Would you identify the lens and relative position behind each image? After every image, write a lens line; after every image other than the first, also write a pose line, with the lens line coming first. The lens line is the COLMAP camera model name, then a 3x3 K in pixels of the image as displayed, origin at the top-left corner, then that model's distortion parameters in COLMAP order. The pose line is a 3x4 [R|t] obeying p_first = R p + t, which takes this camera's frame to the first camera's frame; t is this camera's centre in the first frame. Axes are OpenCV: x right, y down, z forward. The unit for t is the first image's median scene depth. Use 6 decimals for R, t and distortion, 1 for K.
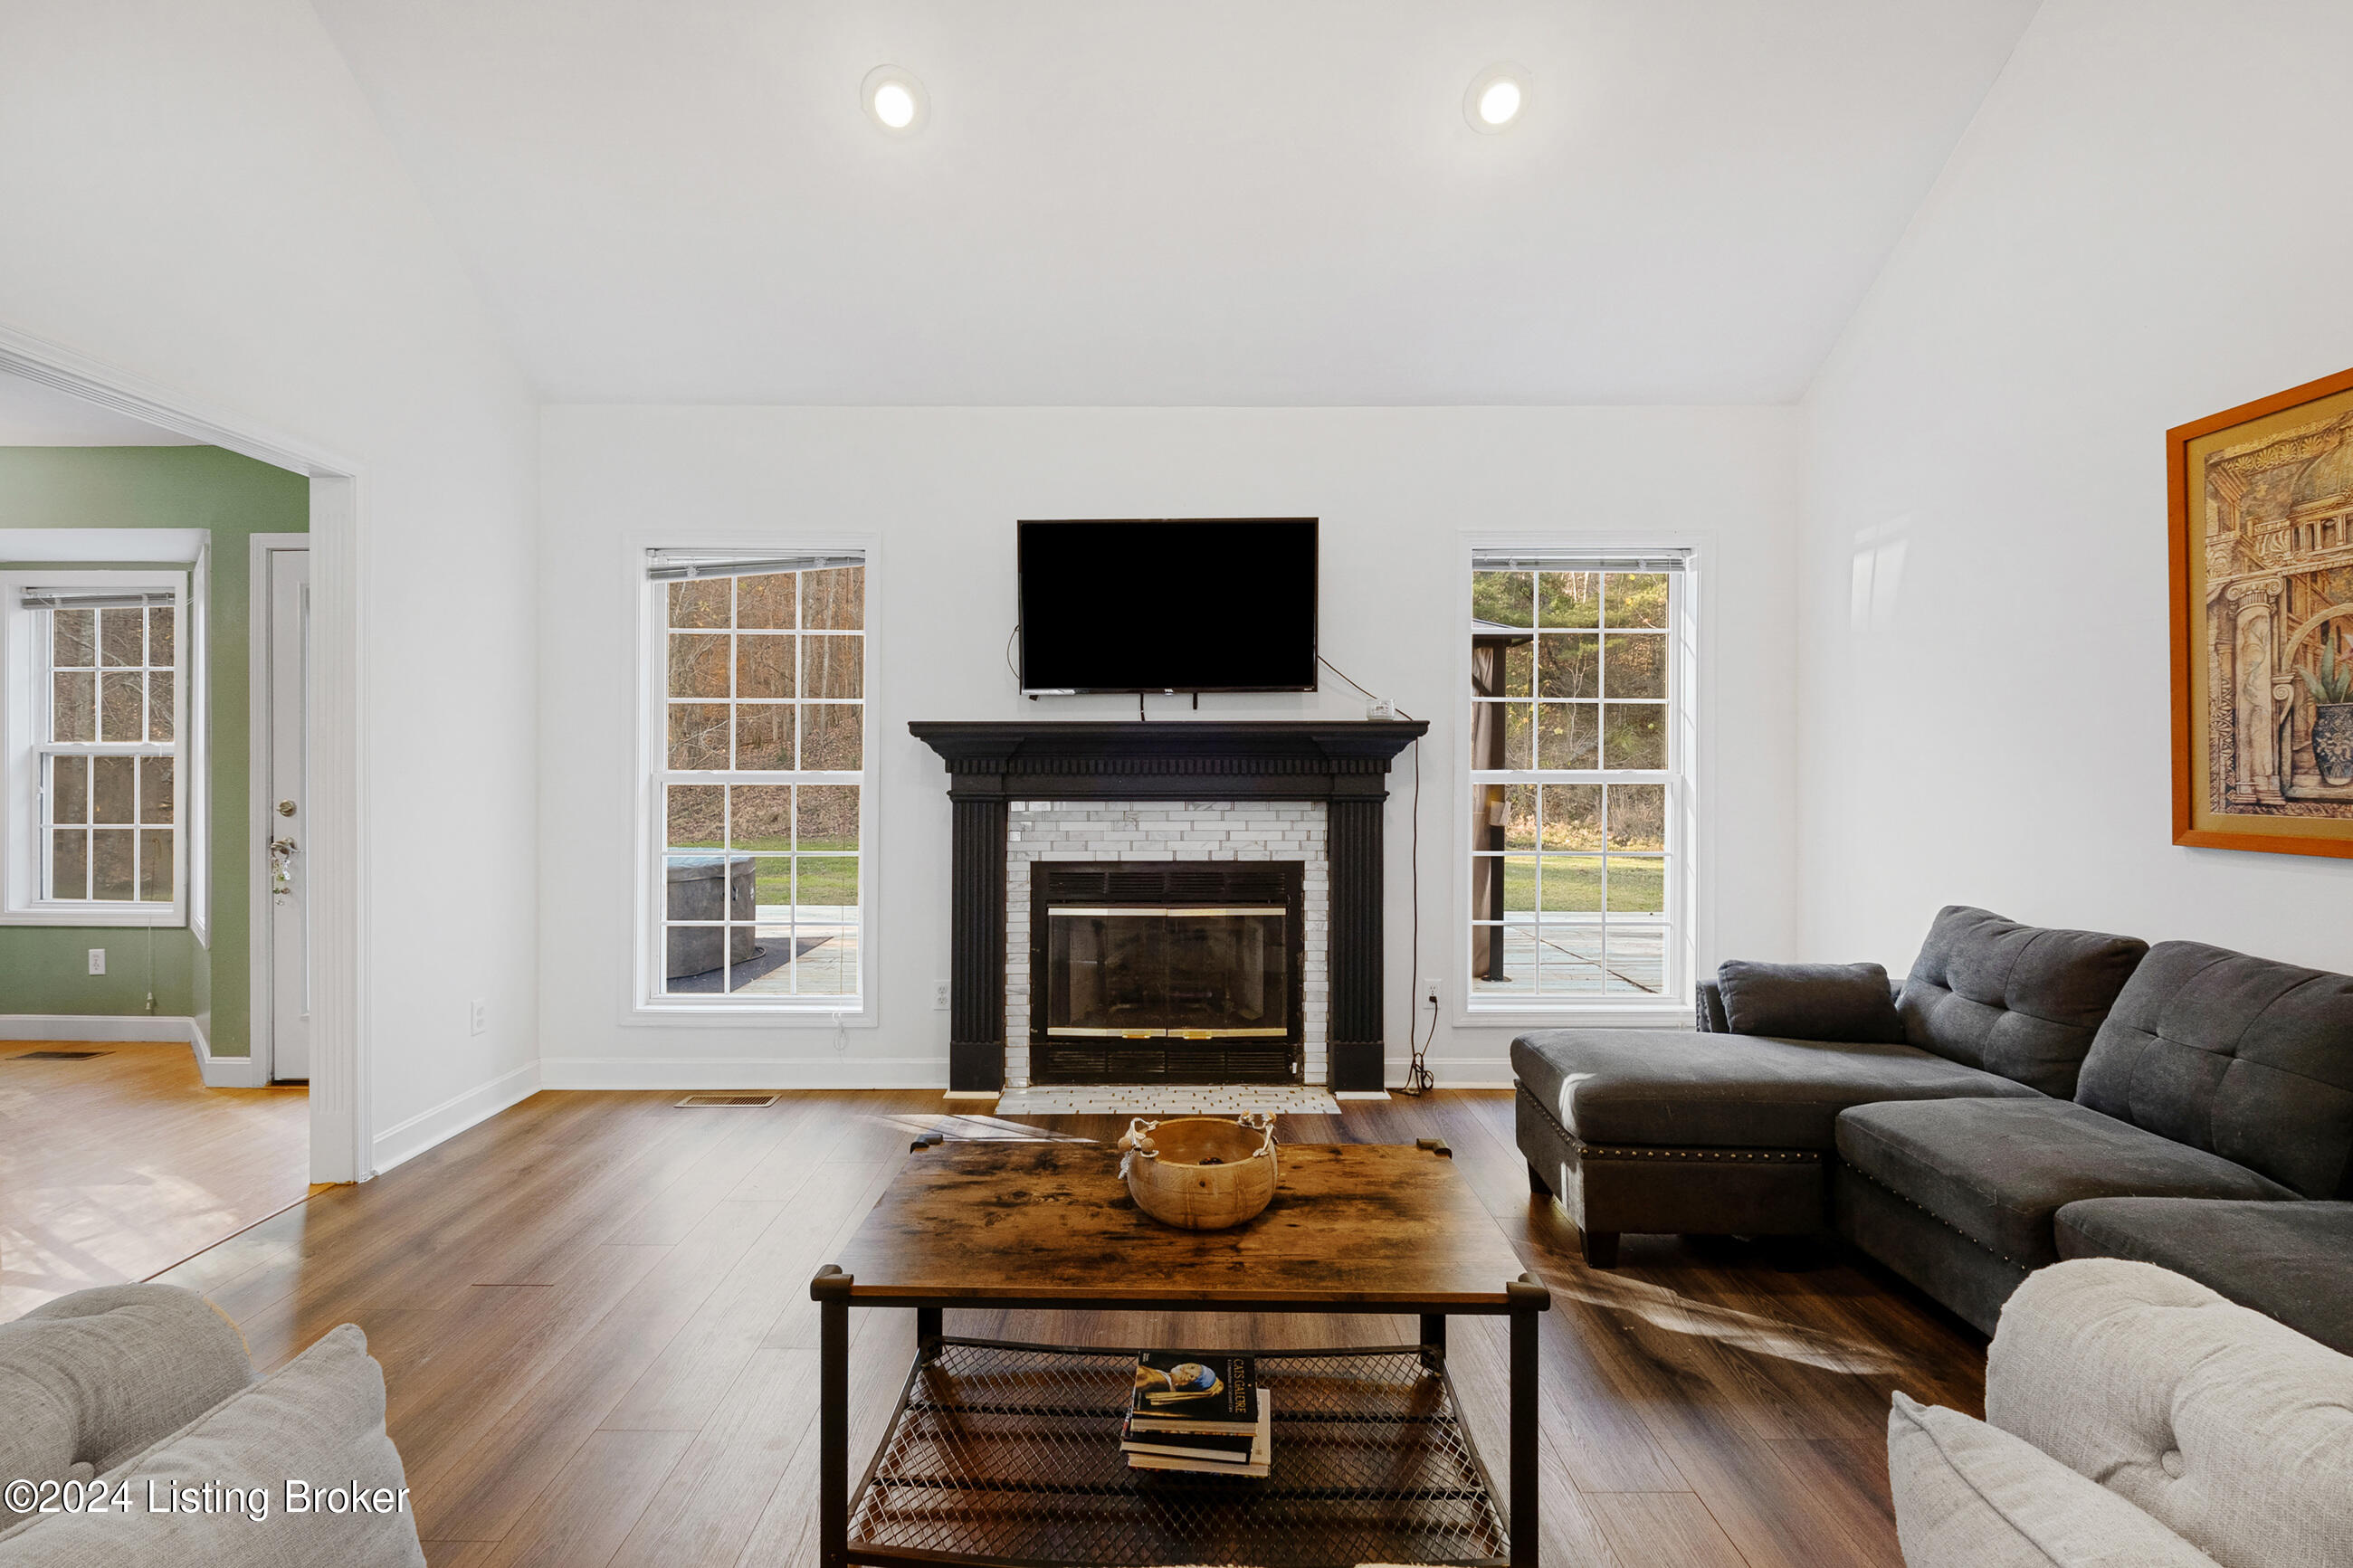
lens RADIAL K [[1042.6, 0, 1178.3], [0, 1042.6, 799.2], [0, 0, 1]] dist [0.000355, -0.000064]
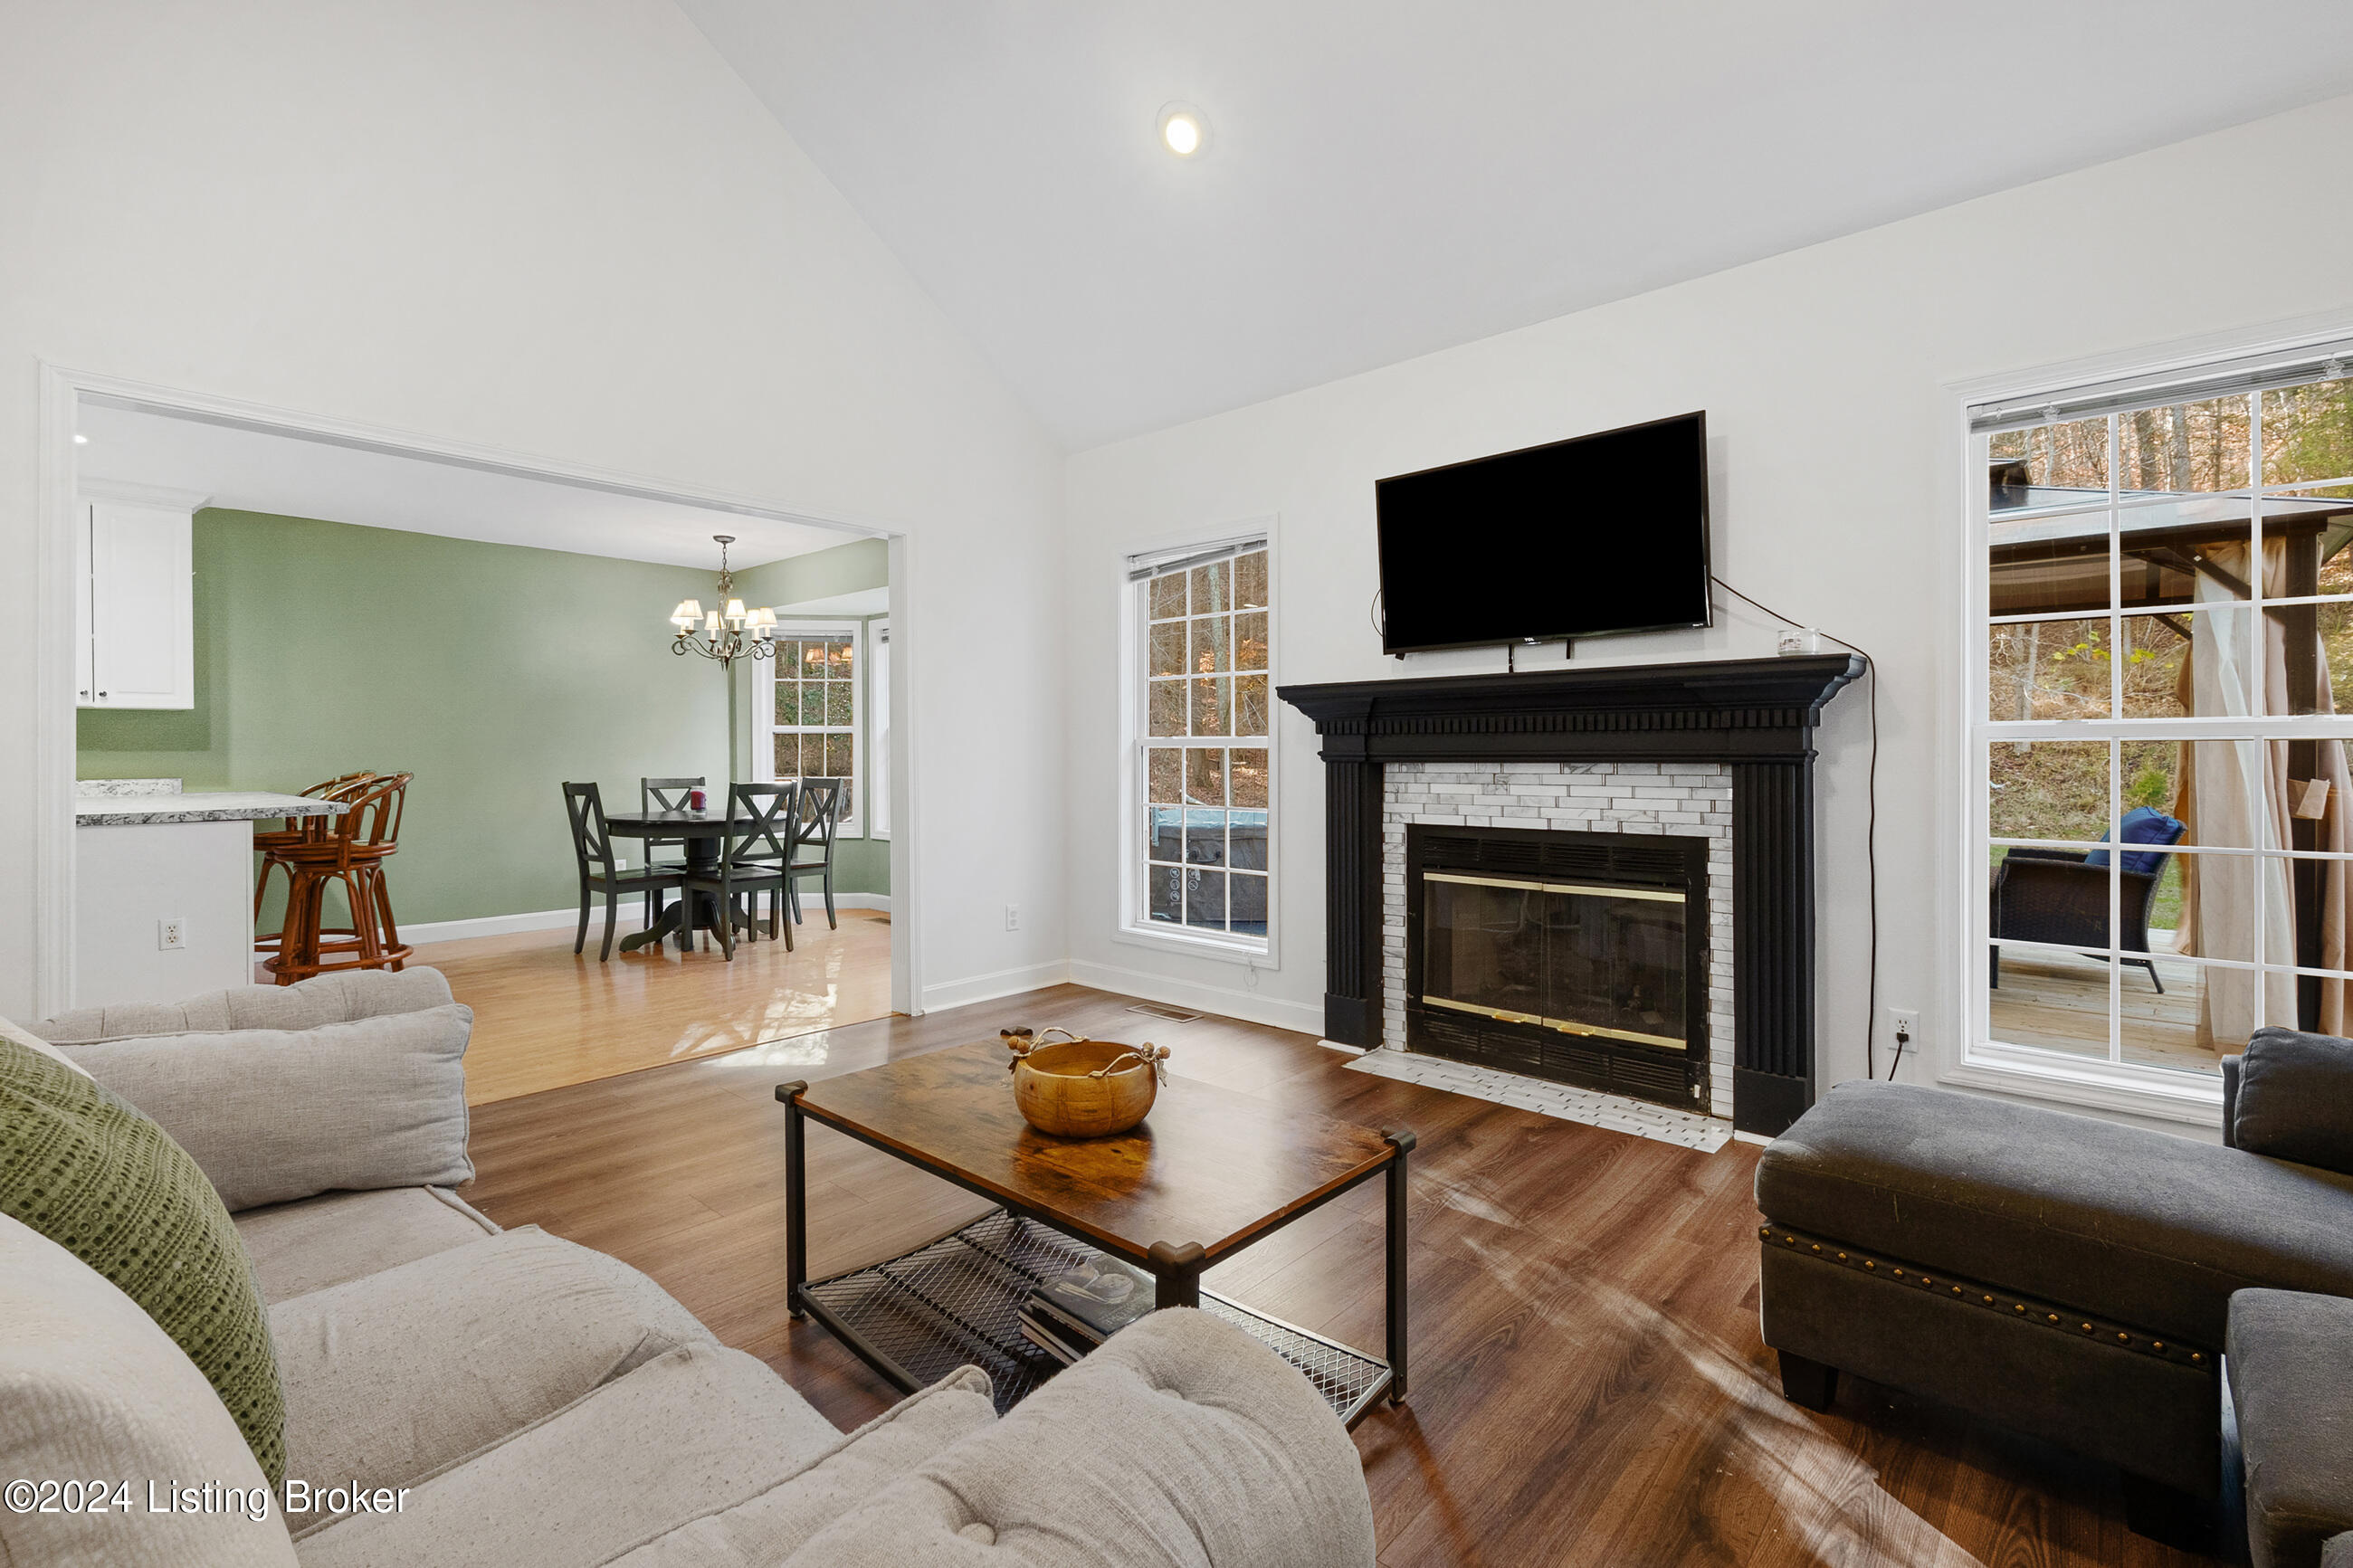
lens RADIAL K [[1050.3, 0, 1176.5], [0, 1050.3, 784.0], [0, 0, 1]] dist [0.000861, 0.000009]
pose [[0.736309, 0.016718, -0.676438, 0.369663], [-0.013169, 0.999859, 0.010377, 0.014775], [0.676517, 0.001267, 0.736426, 0.122088]]
